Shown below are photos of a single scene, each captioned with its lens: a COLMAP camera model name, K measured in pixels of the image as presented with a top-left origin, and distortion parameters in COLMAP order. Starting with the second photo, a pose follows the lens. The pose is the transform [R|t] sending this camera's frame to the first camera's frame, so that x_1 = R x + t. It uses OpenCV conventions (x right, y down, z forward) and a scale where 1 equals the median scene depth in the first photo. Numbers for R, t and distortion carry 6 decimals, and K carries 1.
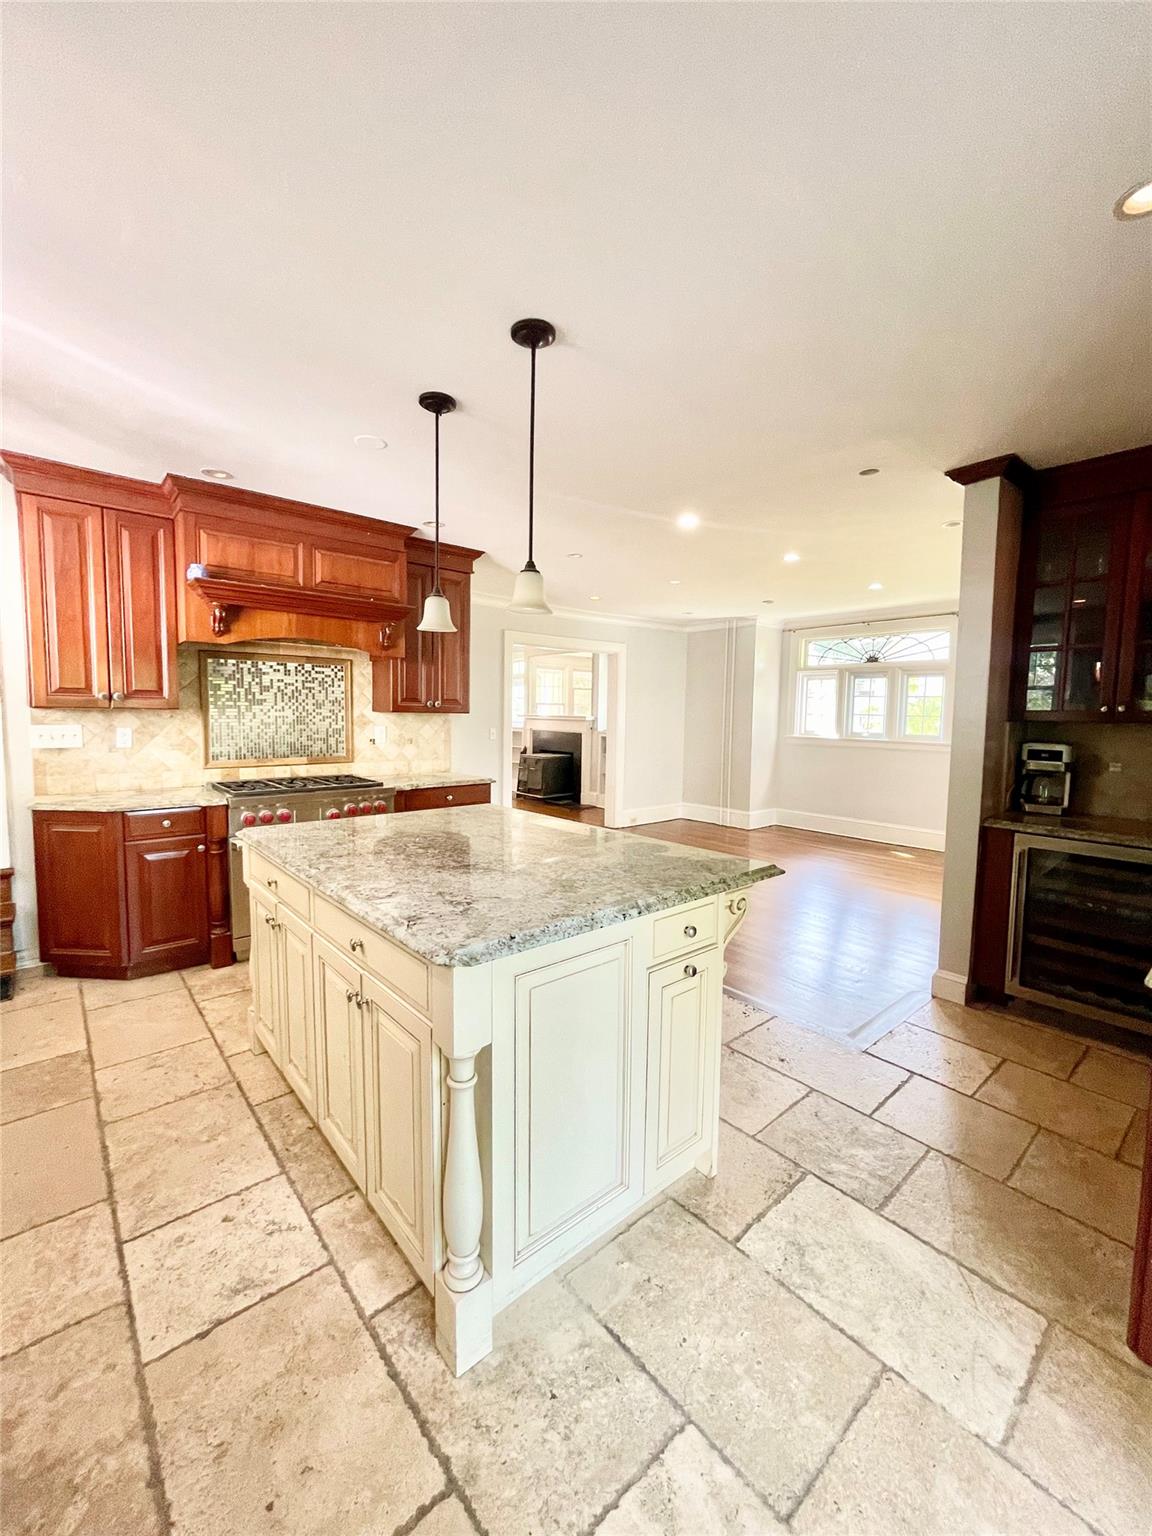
lens RADIAL K [[621.1, 0, 577.0], [0, 621.1, 759.2], [0, 0, 1]] dist [-0.002277, 0.000131]
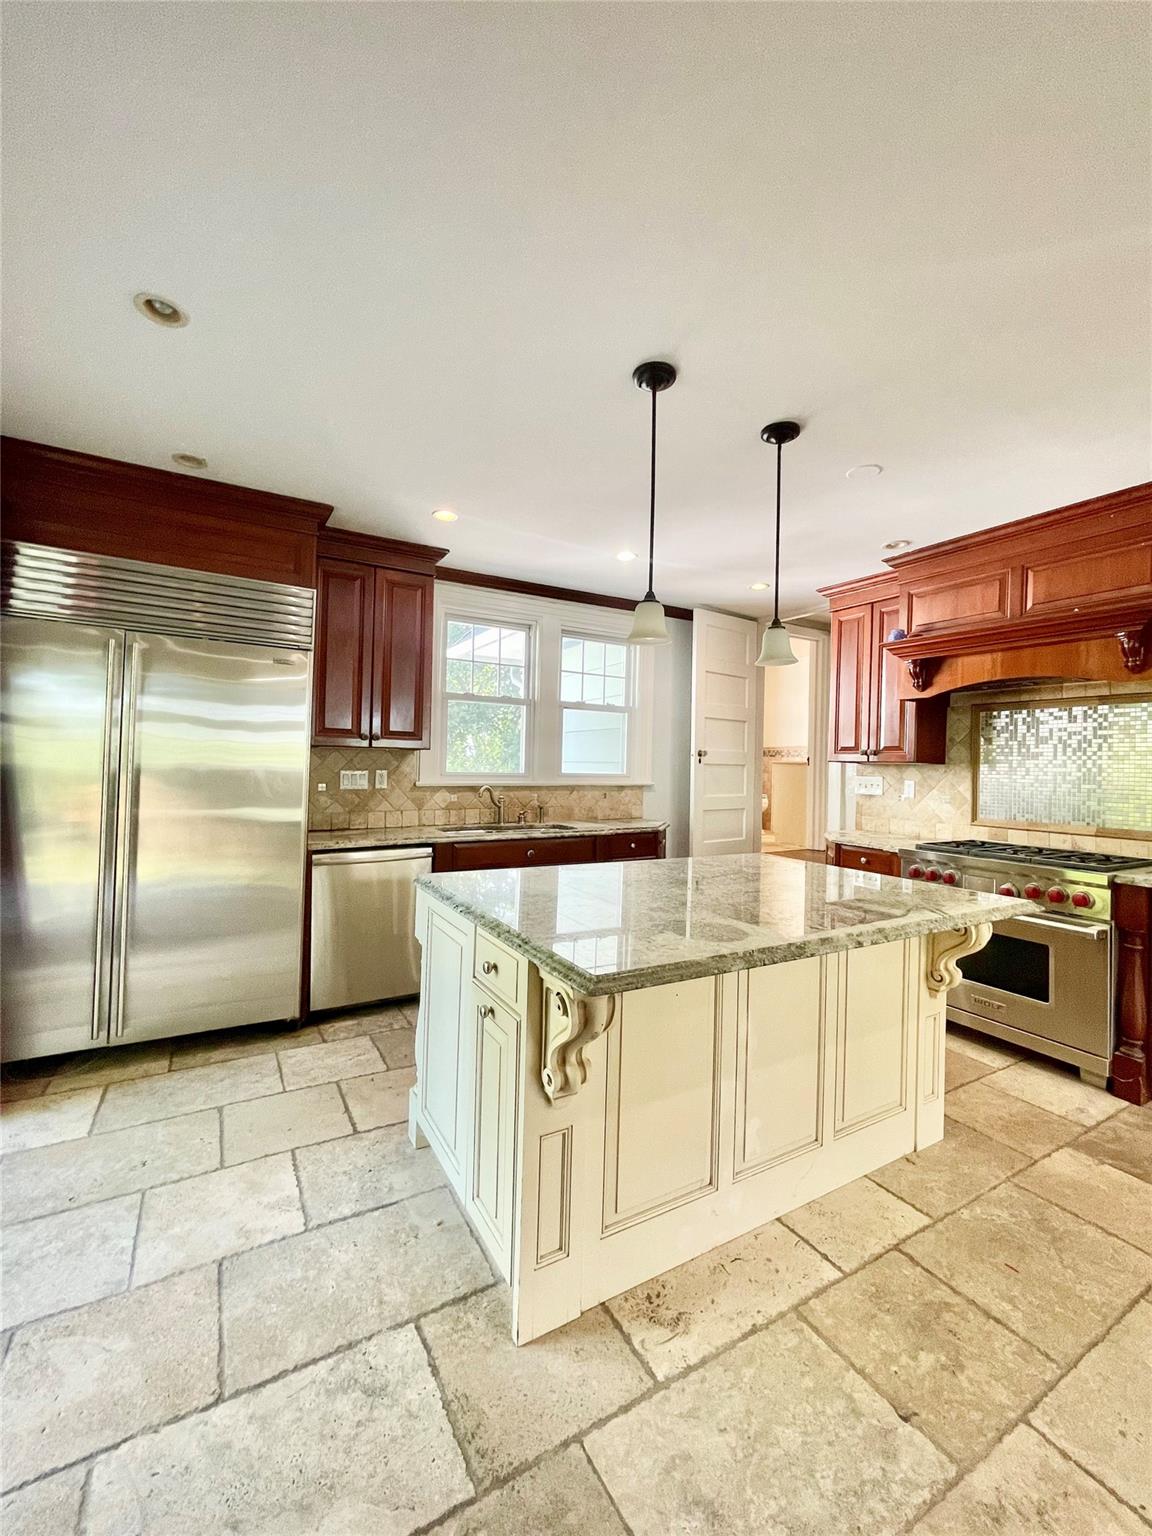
lens RADIAL K [[621.1, 0, 576.7], [0, 621.1, 756.6], [0, 0, 1]] dist [-0.002277, 0.000131]
pose [[-0.188411, -0.034276, -0.981492, 0.529043], [-0.104462, 0.994421, -0.014675, -0.013989], [0.976519, 0.099764, -0.190941, 0.629204]]
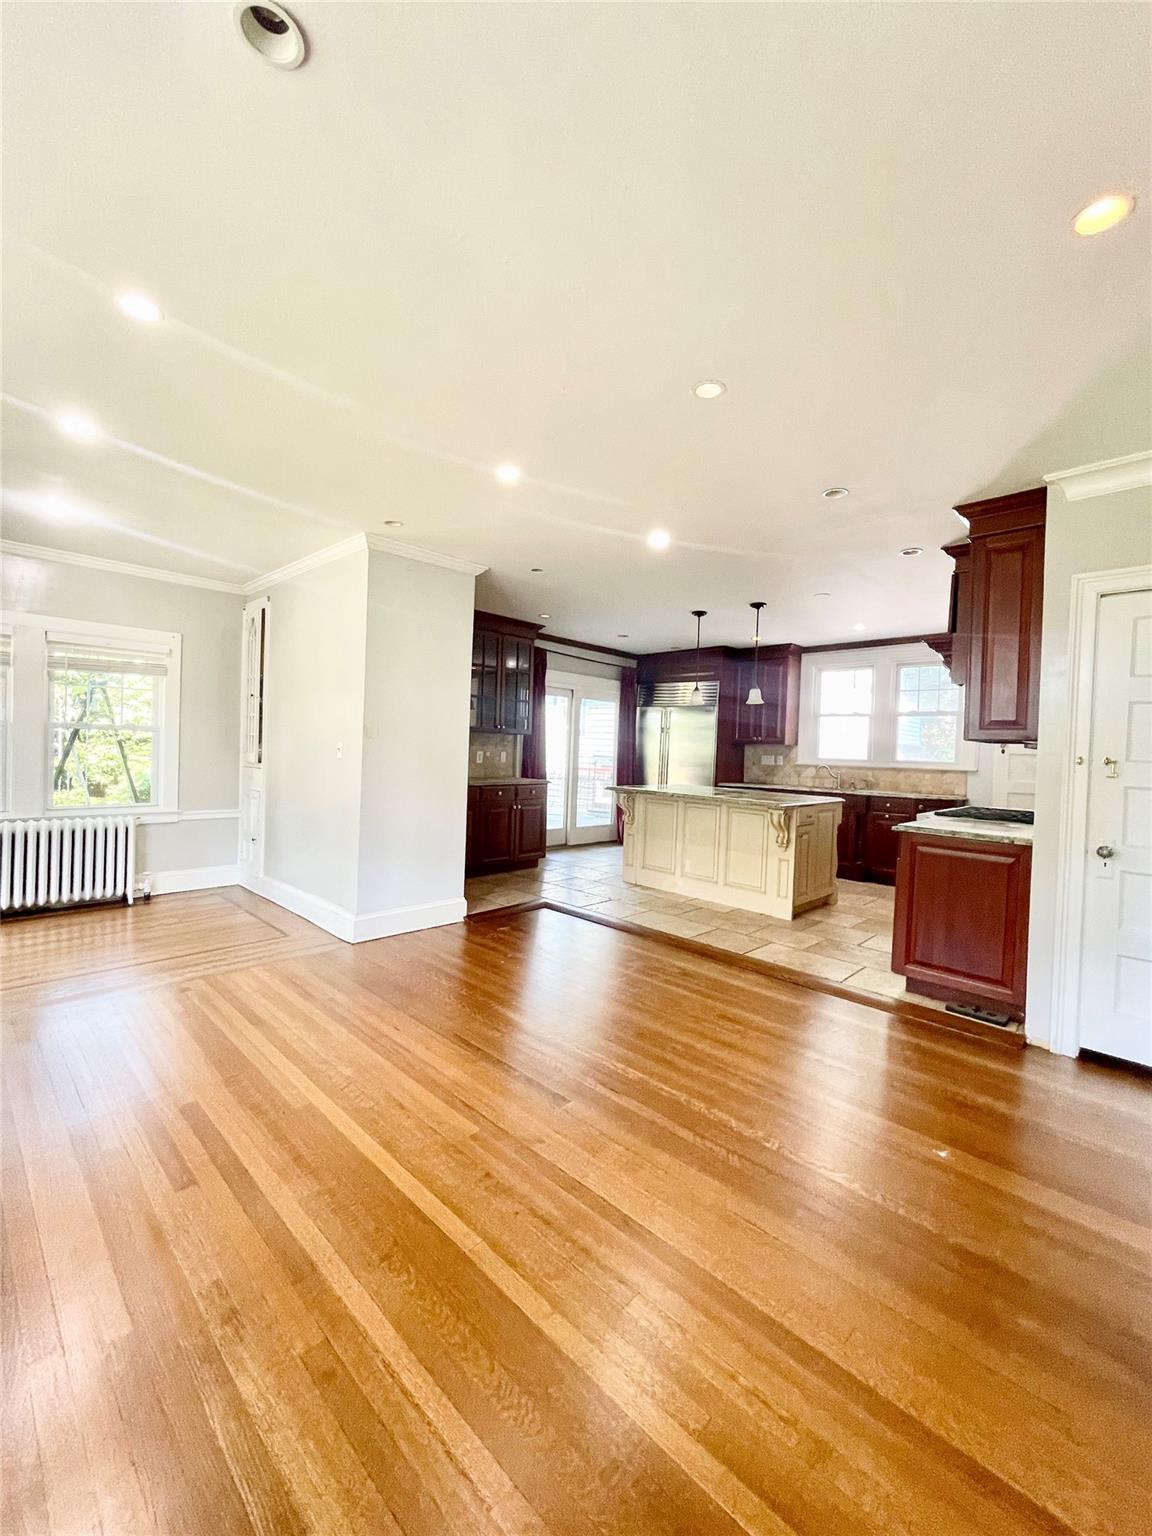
lens RADIAL K [[621.1, 0, 578.9], [0, 621.1, 758.8], [0, 0, 1]] dist [-0.002277, 0.000131]
pose [[-0.994724, -0.048911, -0.090179, 0.417297], [-0.057467, 0.993830, 0.094868, -0.128073], [0.084983, 0.099550, -0.991397, 2.221879]]
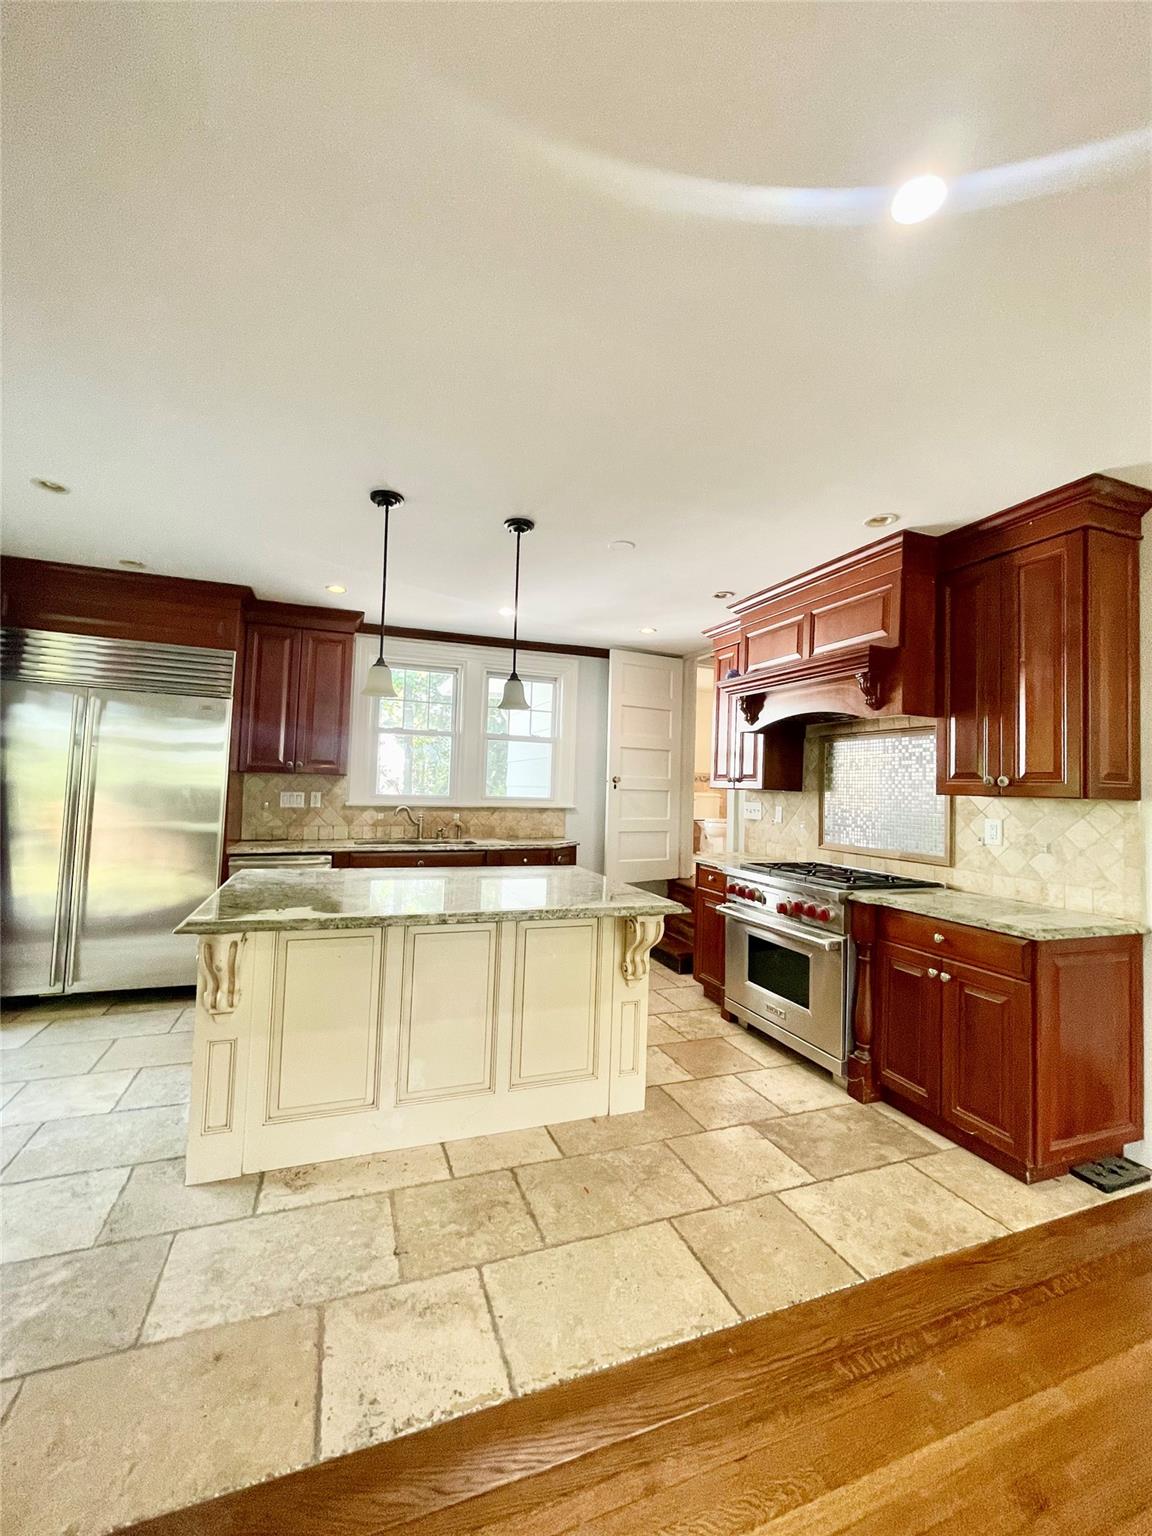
lens RADIAL K [[621.1, 0, 576.8], [0, 621.1, 759.1], [0, 0, 1]] dist [-0.002277, 0.000131]
pose [[-0.340126, -0.070094, -0.937764, 0.581256], [-0.111814, 0.993158, -0.033679, -0.058903], [0.933709, 0.093400, -0.345636, 1.068726]]
